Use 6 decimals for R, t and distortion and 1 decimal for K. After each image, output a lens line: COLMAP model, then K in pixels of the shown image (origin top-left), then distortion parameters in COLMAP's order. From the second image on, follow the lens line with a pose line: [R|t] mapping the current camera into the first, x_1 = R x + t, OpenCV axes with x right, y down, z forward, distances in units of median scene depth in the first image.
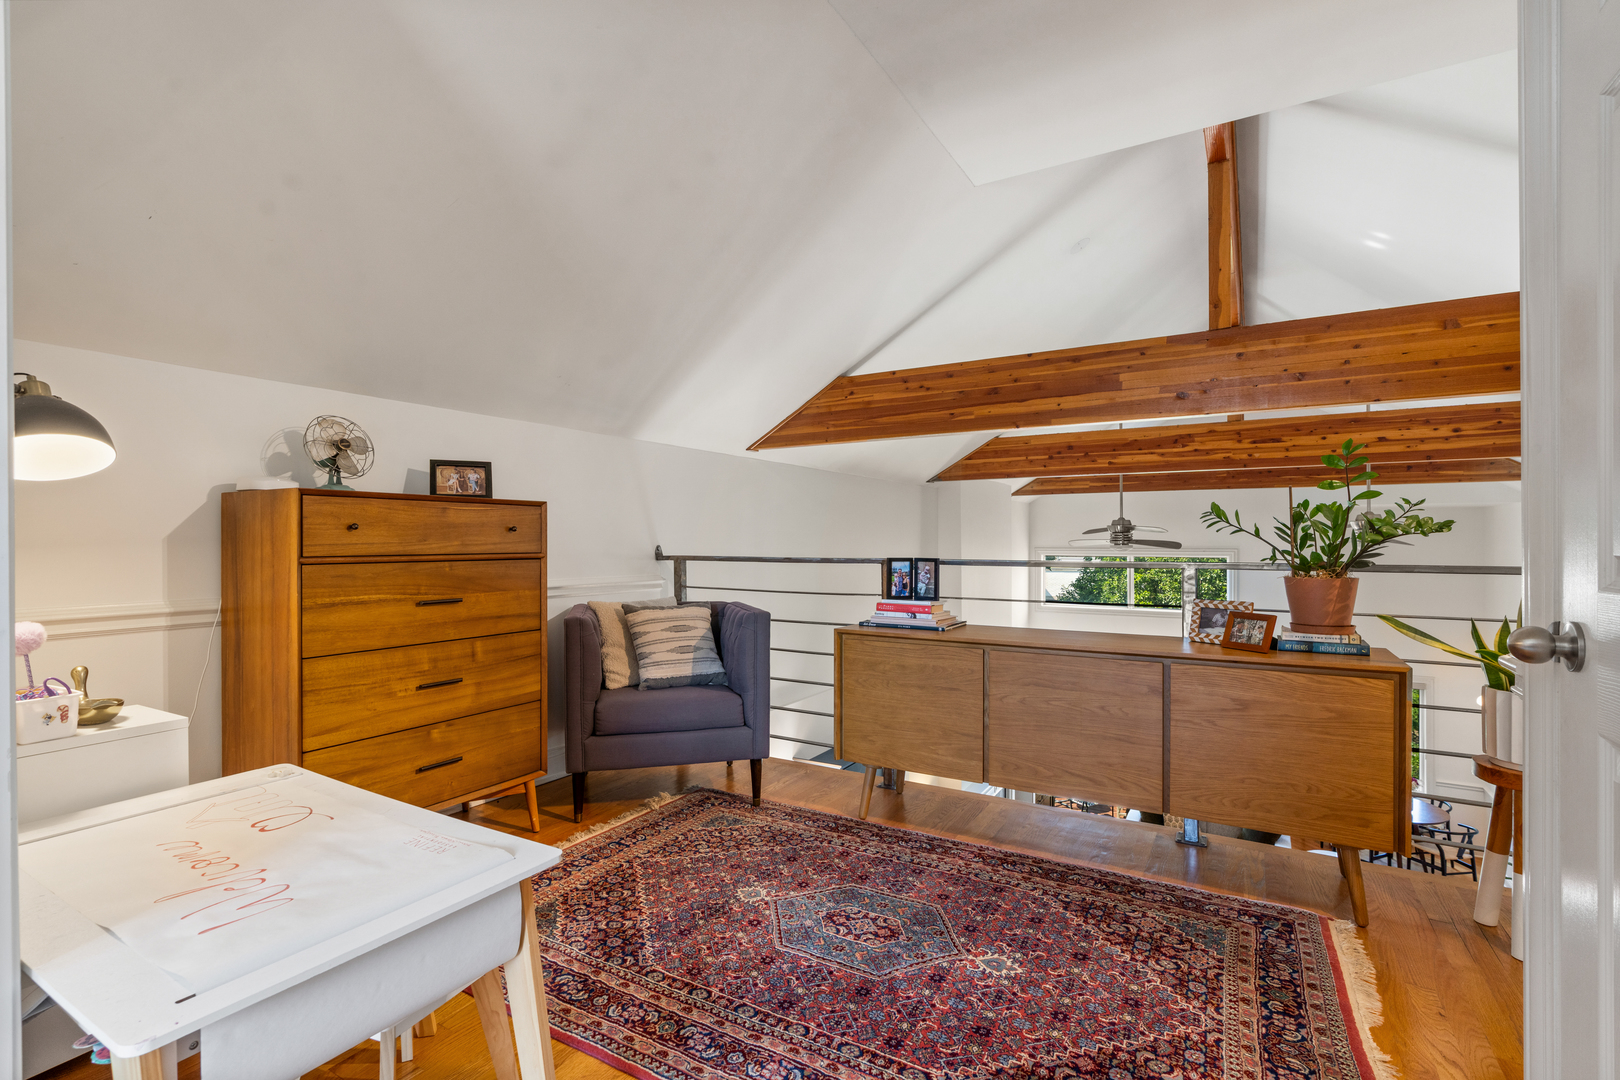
lens RADIAL K [[744.0, 0, 804.6], [0, 744.0, 541.7], [0, 0, 1]] dist [-0.005545, 0.001399]
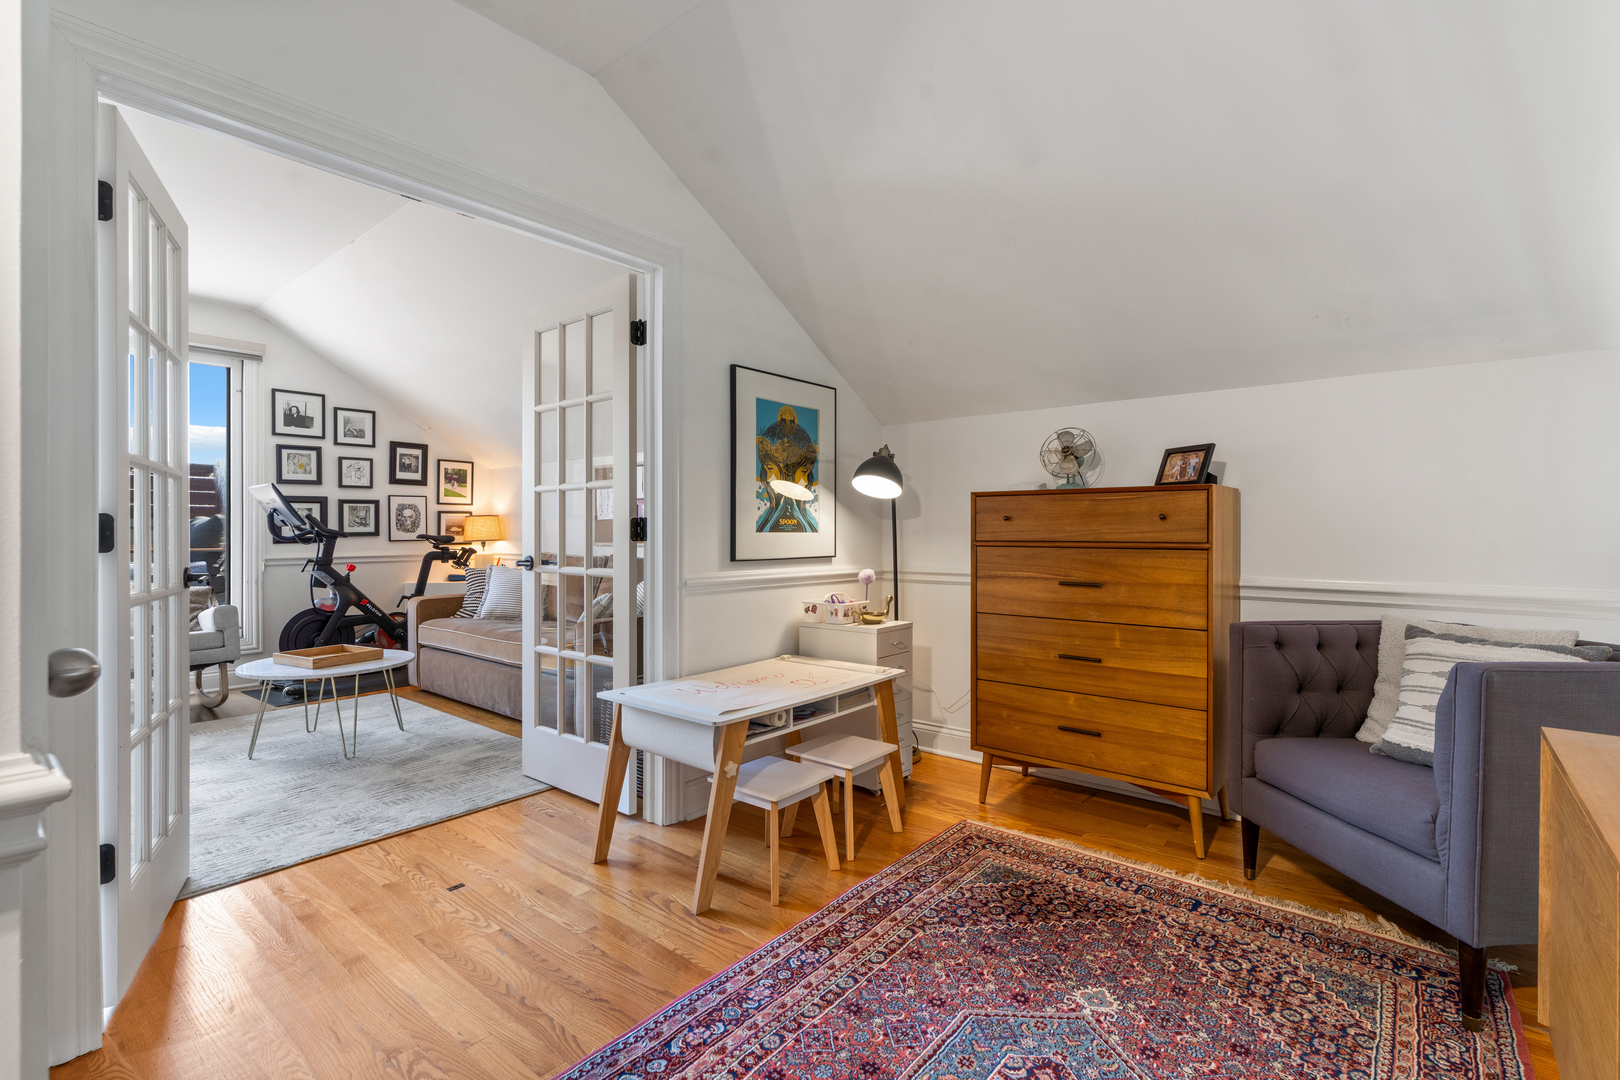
lens RADIAL K [[737.9, 0, 802.5], [0, 737.9, 534.3], [0, 0, 1]] dist [-0.003212, 0.000294]
pose [[-0.152901, 0.008028, -0.988209, 0.644772], [-0.001273, 0.999965, 0.008320, -0.001950], [0.988241, 0.002530, -0.152885, 0.747738]]
